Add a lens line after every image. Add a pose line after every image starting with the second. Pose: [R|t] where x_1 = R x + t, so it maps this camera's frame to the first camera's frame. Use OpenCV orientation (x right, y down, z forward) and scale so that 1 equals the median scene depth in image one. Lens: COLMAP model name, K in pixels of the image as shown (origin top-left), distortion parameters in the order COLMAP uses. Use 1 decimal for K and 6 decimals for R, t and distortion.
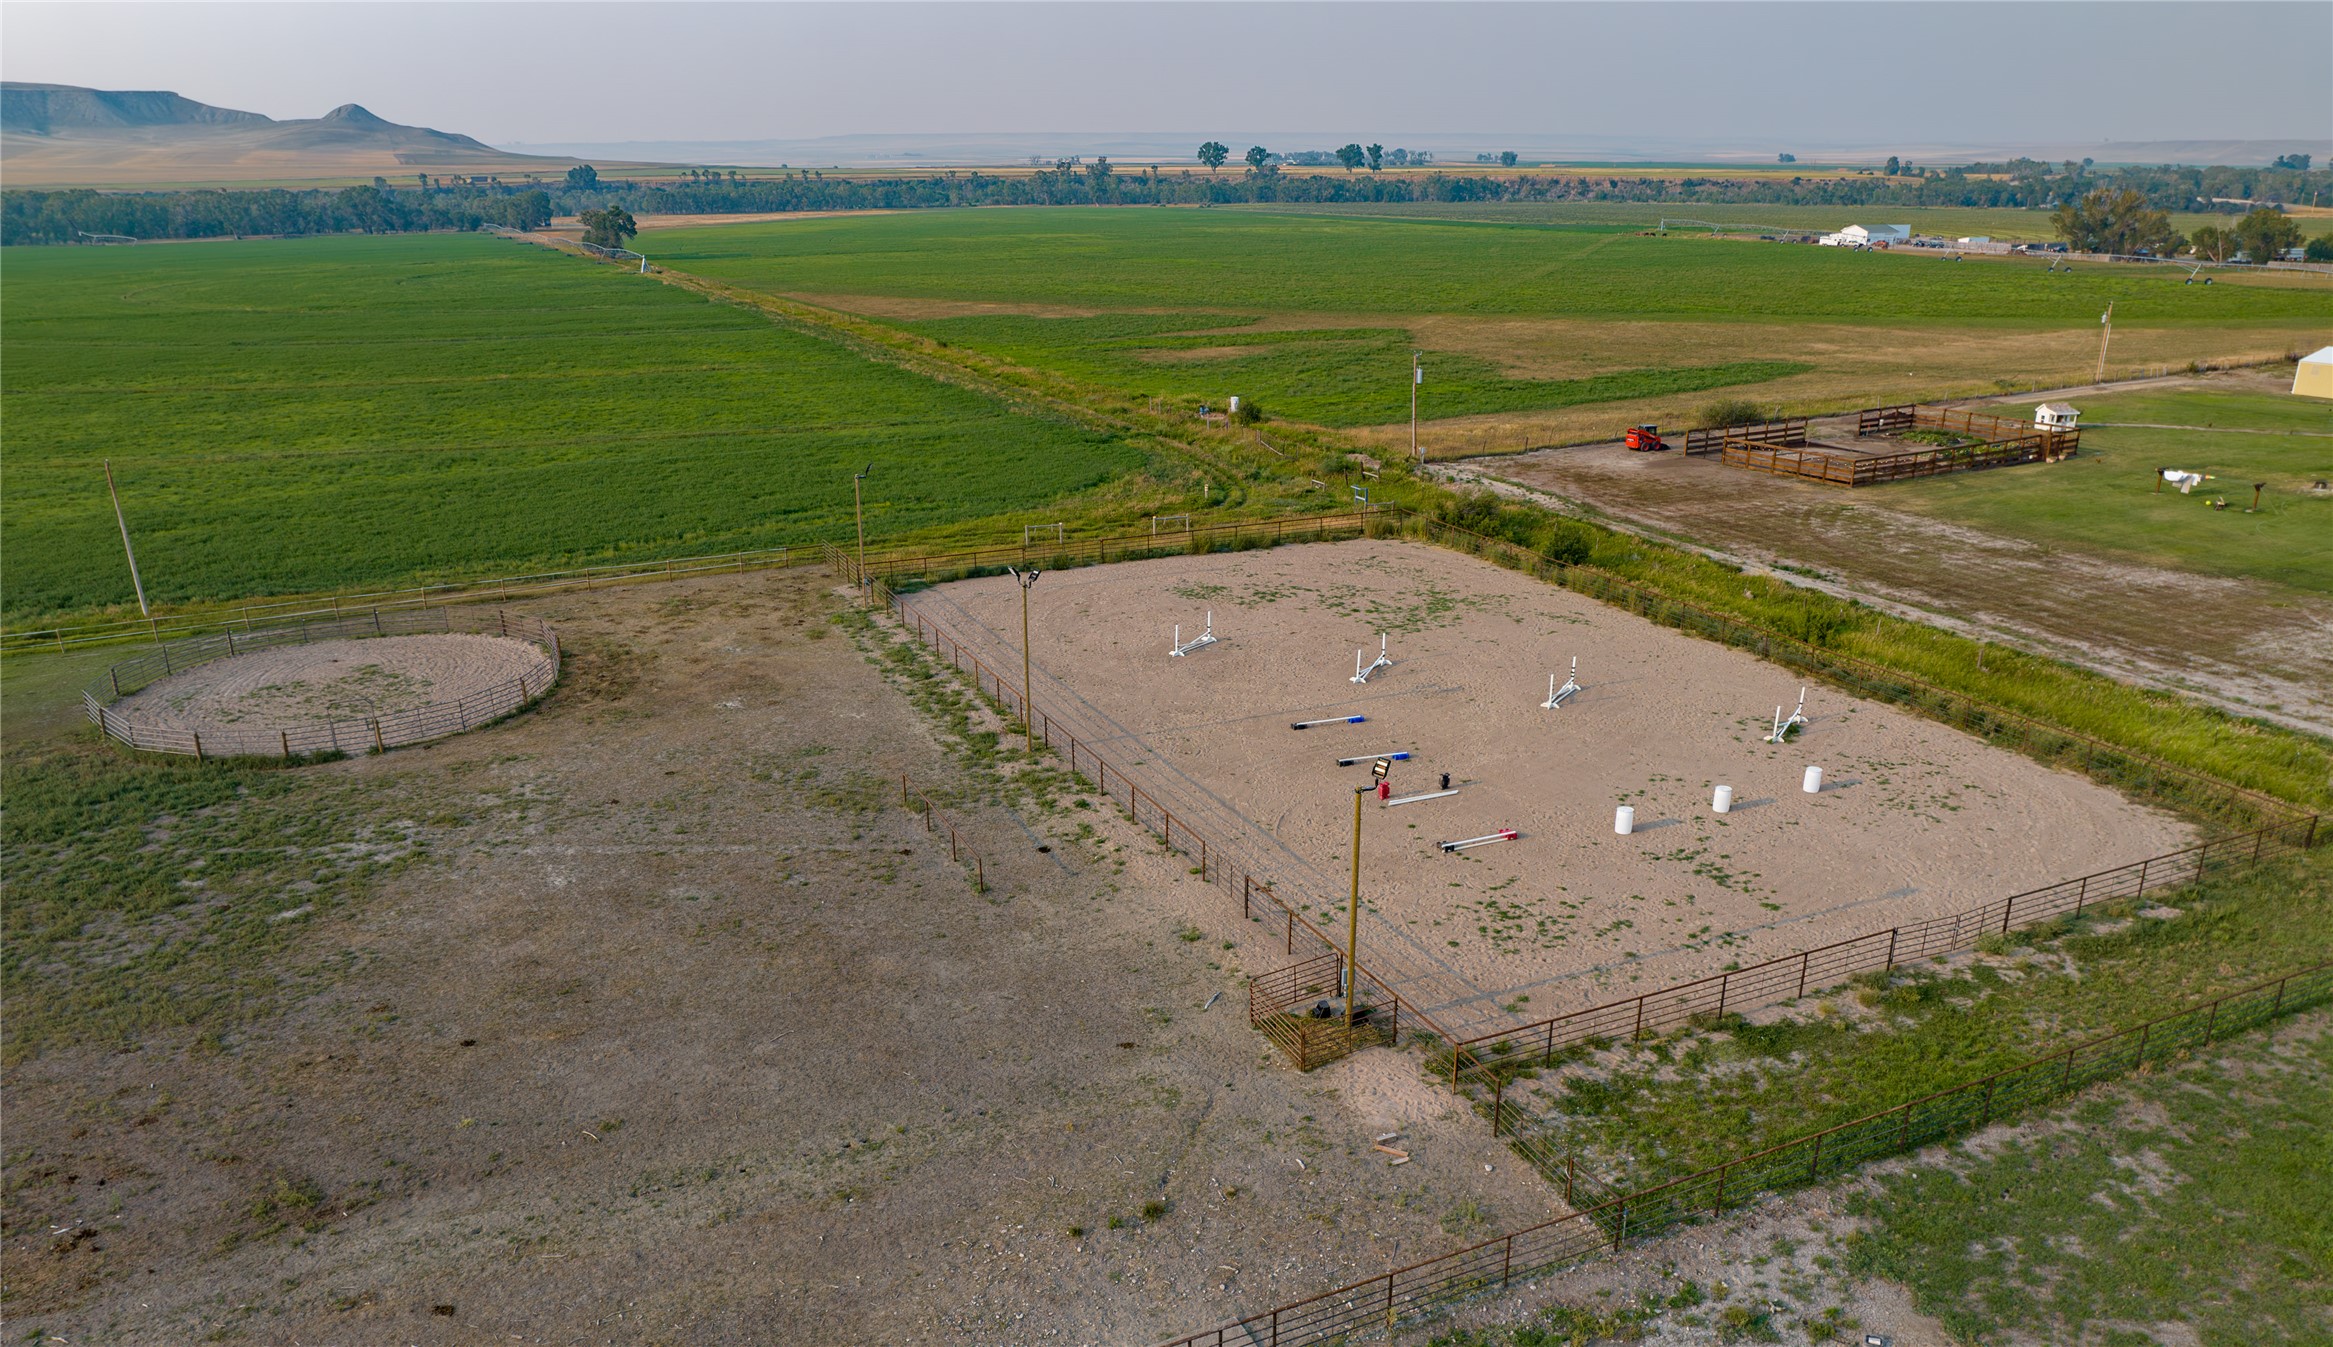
lens RADIAL K [[1702.8, 0, 1166.5], [0, 1702.8, 673.5], [0, 0, 1]] dist [-0.066343, 0.000859]
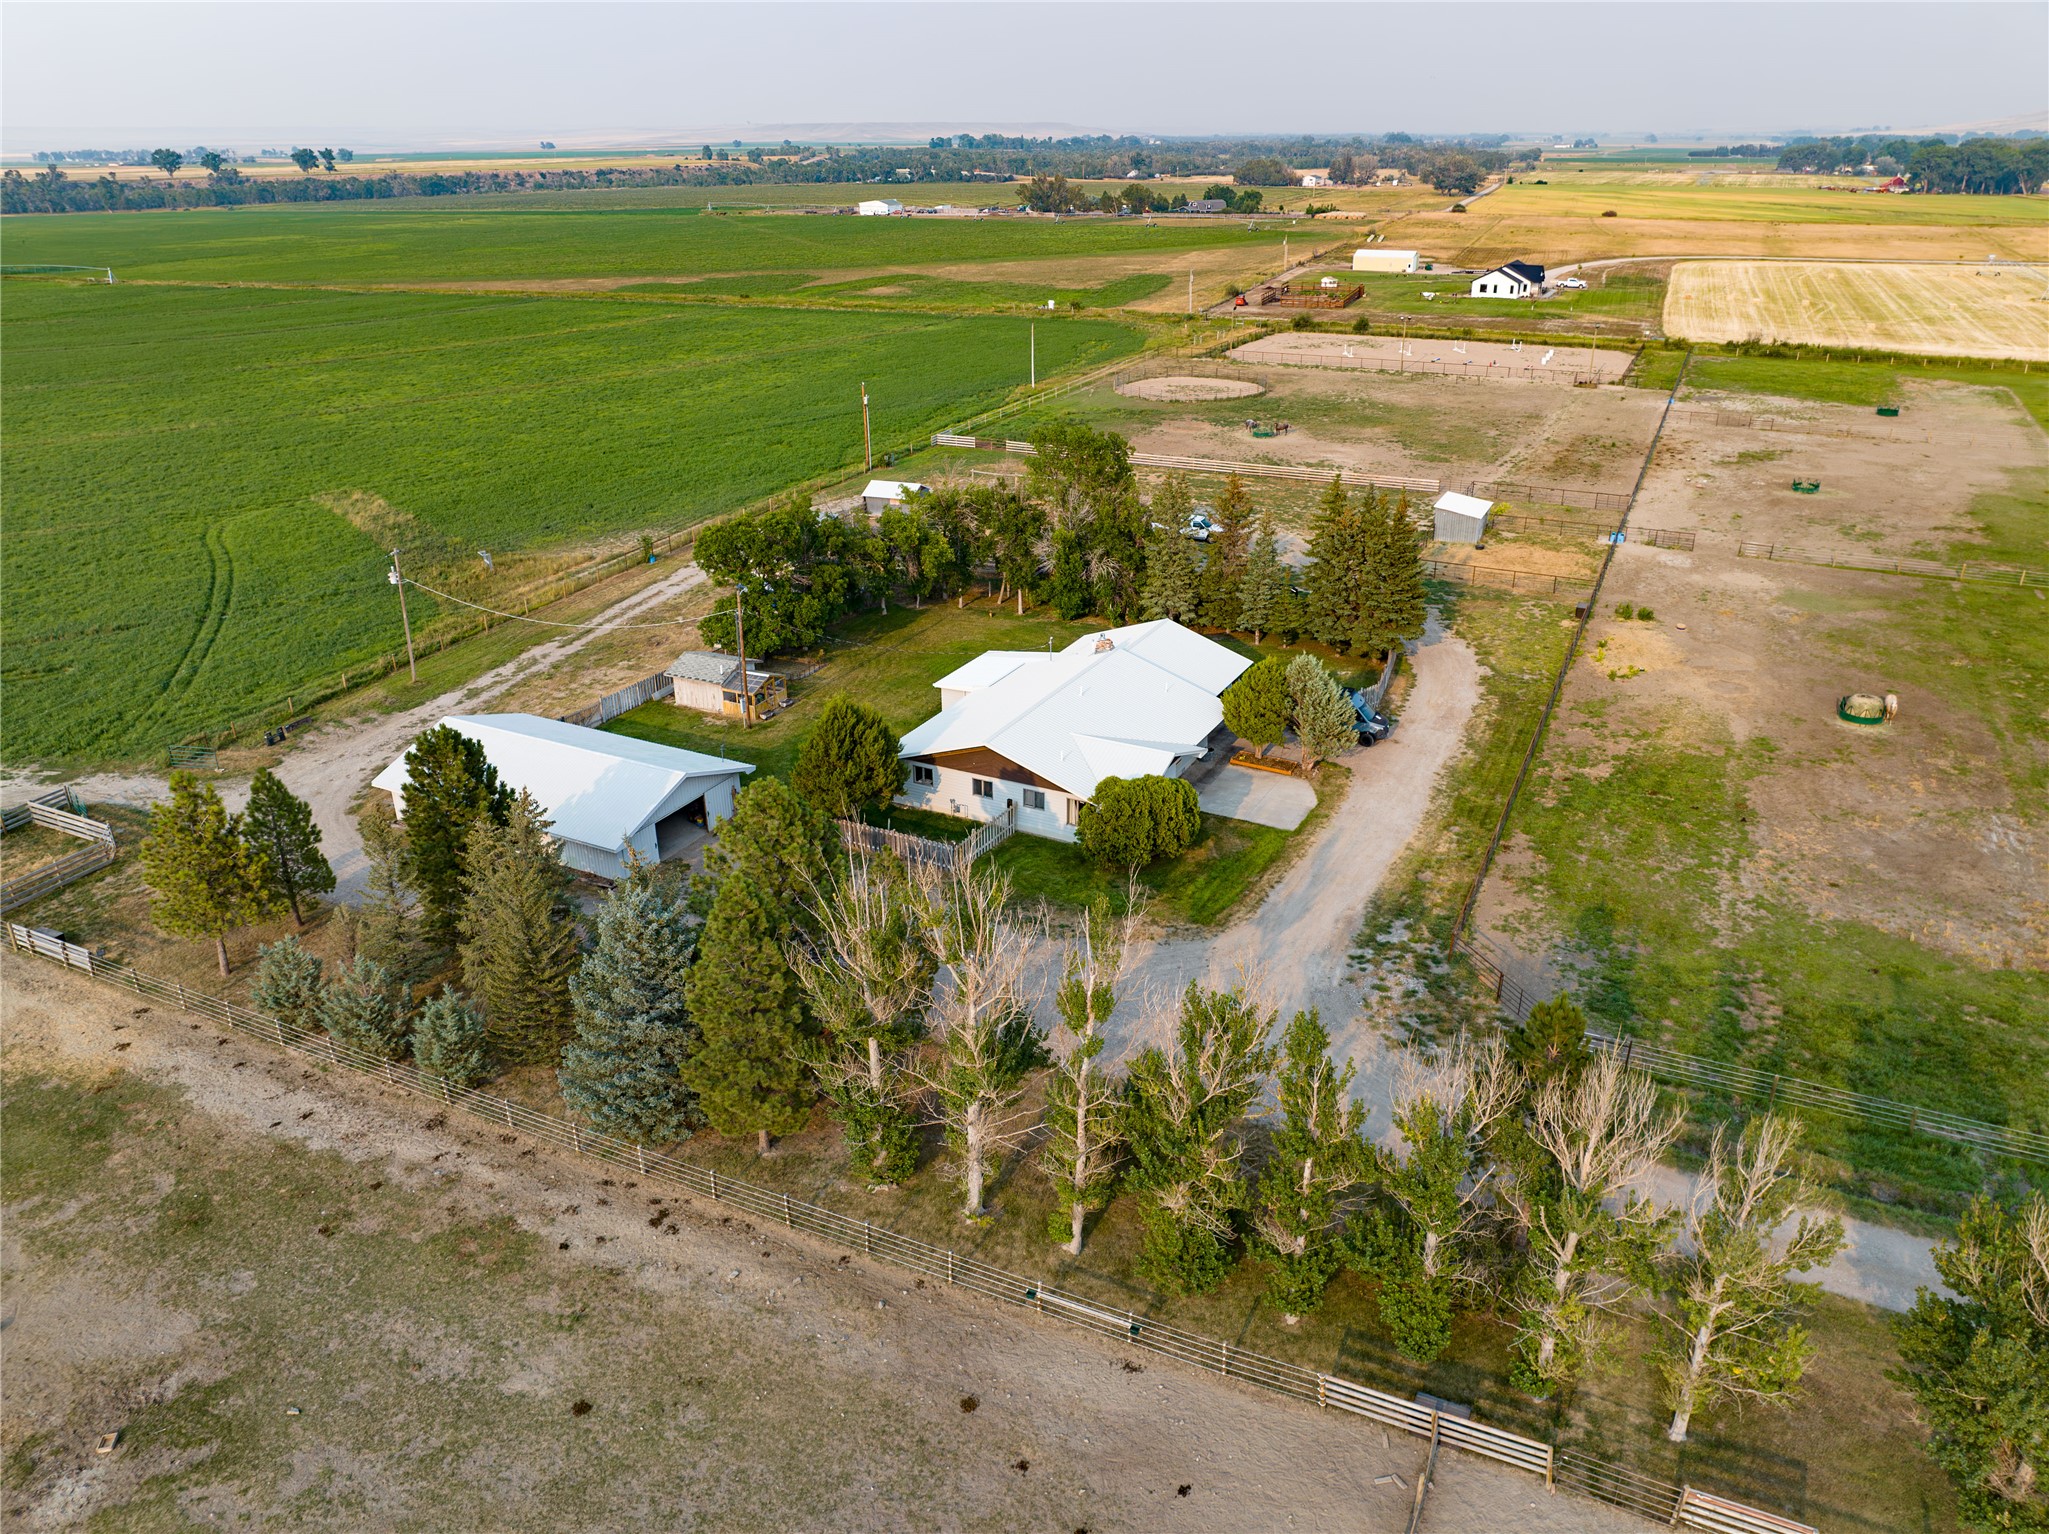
lens RADIAL K [[1421.4, 0, 1024.5], [0, 1421.4, 767.0], [0, 0, 1]] dist [-0.035544, -0.000968]
pose [[0.773568, -0.257903, 0.578860, -0.176328], [0.186568, 0.965642, 0.180906, 0.010900], [-0.605628, -0.031946, 0.795106, -0.059730]]
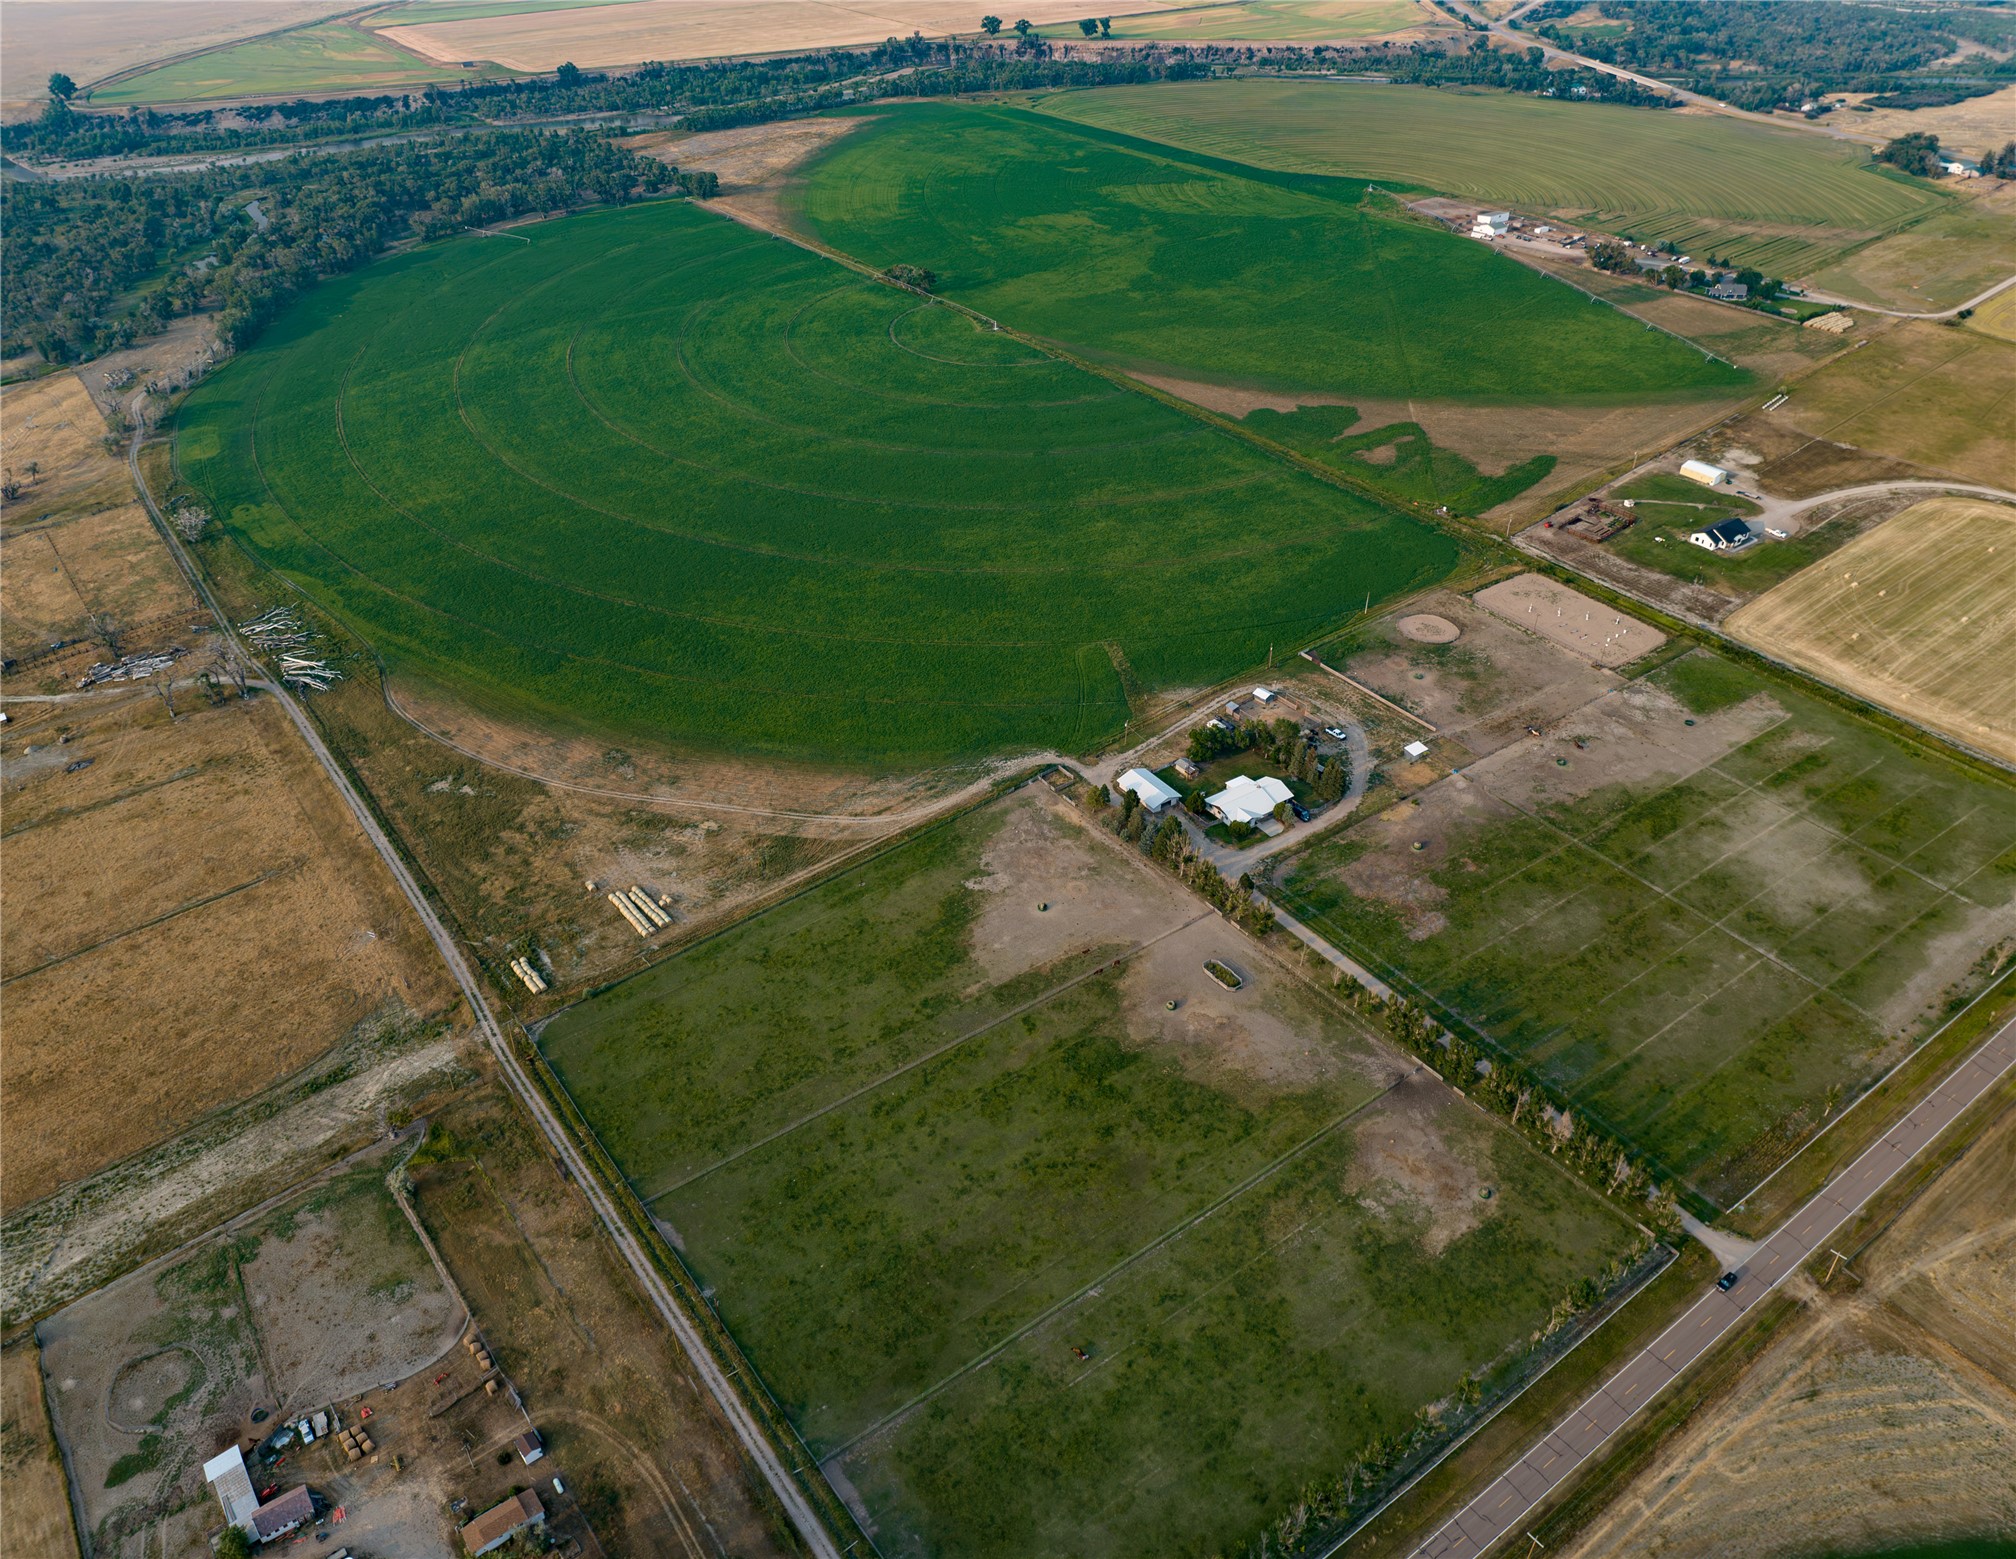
lens RADIAL K [[1472.6, 0, 962.6], [0, 1472.6, 780.7], [0, 0, 1]] dist [-0.025541, -0.023488]
pose [[0.982970, -0.108248, 0.148499, -0.264130], [0.054673, 0.943768, 0.326058, -0.117436], [-0.175443, -0.312386, 0.933614, -0.359531]]
